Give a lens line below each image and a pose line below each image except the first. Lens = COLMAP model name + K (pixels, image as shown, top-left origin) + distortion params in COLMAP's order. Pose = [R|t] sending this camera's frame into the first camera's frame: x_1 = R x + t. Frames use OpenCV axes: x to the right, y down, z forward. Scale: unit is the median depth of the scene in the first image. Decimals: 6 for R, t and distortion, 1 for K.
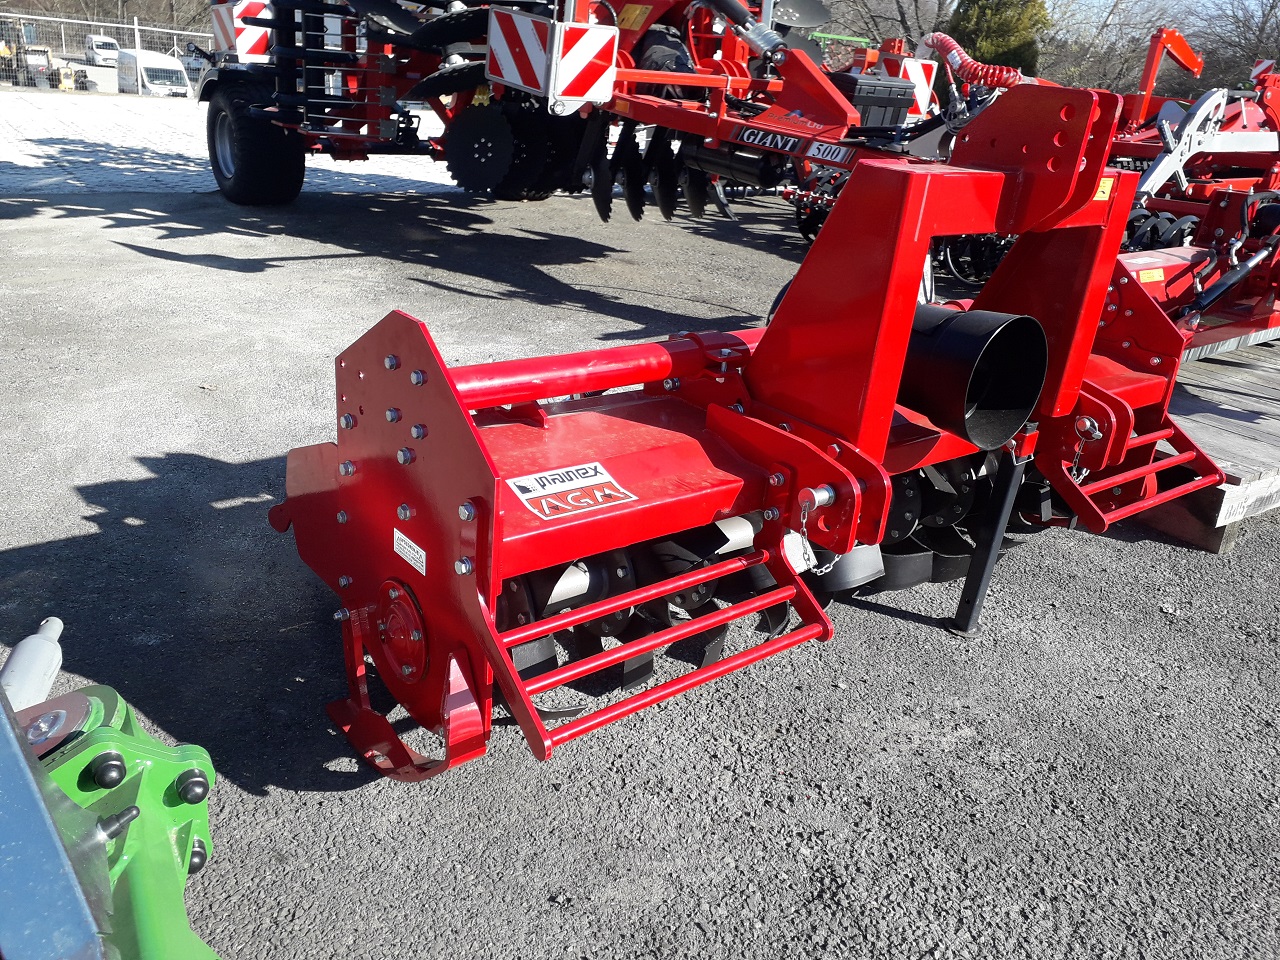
lens RADIAL K [[1022.4, 0, 635.1], [0, 1022.4, 482.6], [0, 0, 1]] dist [0.018625, -0.019853]
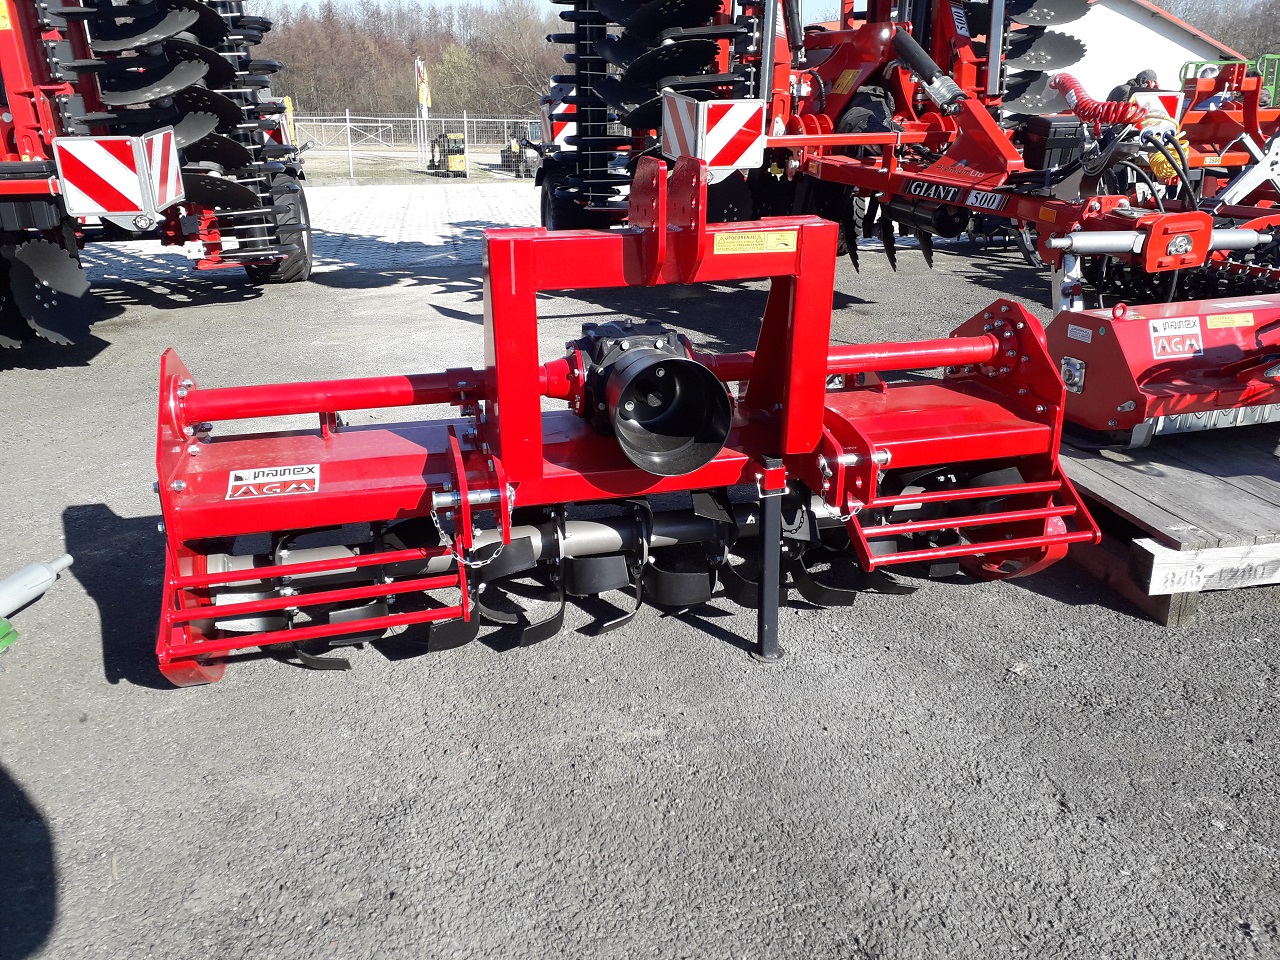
lens RADIAL K [[1022.4, 0, 641.8], [0, 1022.4, 478.8], [0, 0, 1]] dist [0.018625, -0.019853]
pose [[0.908652, 0.052214, -0.414276, 0.310860], [-0.075015, 0.996421, -0.038948, 0.006524], [0.410760, 0.066467, 0.909318, -0.010425]]
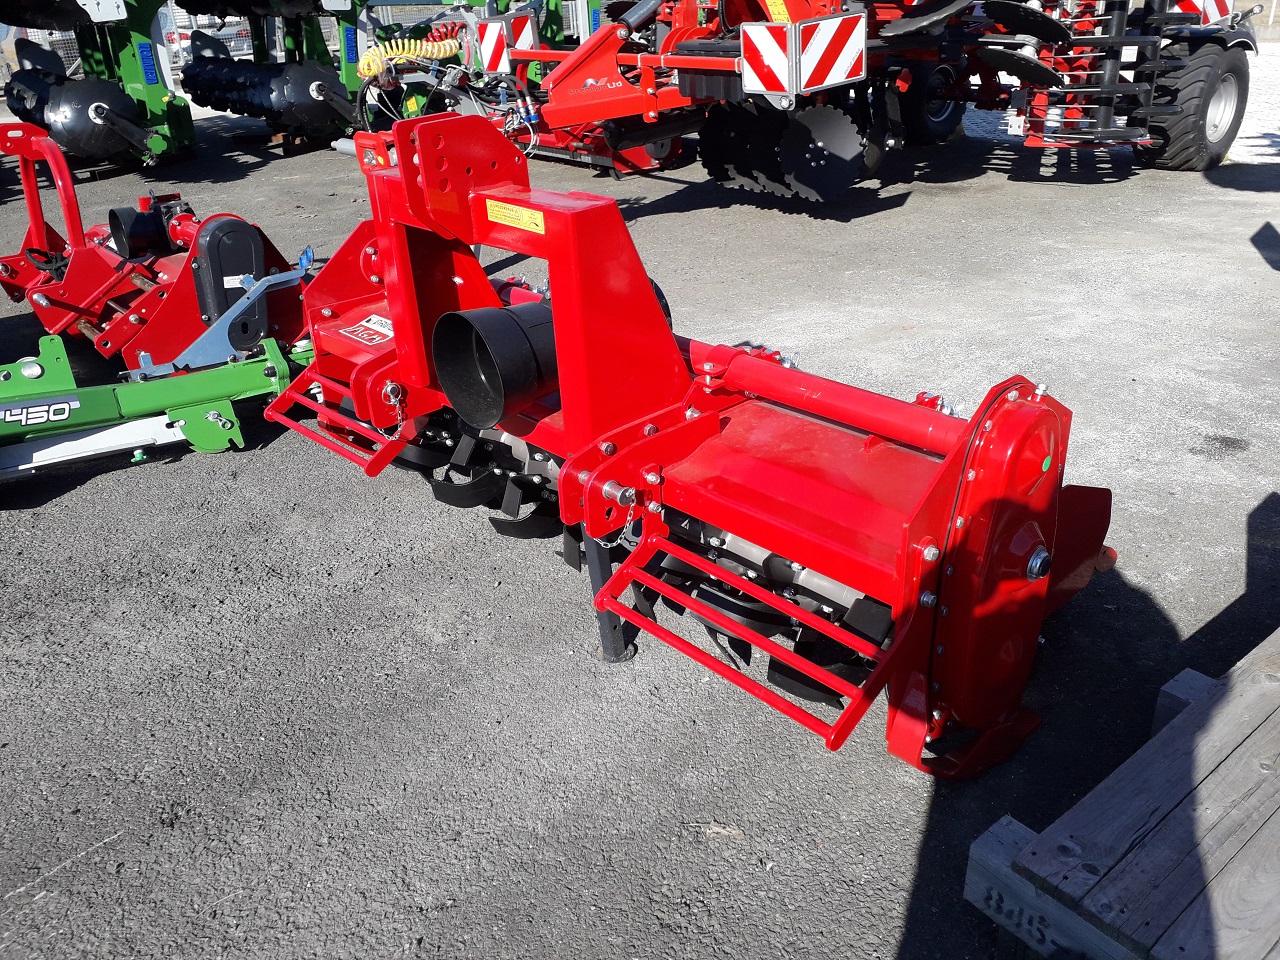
lens RADIAL K [[1022.4, 0, 641.8], [0, 1022.4, 485.8], [0, 0, 1]] dist [0.018625, -0.019853]
pose [[0.077442, 0.369508, -0.925995, 0.582992], [-0.333946, 0.884747, 0.325120, -0.164632], [0.939405, 0.284055, 0.191912, 0.389315]]
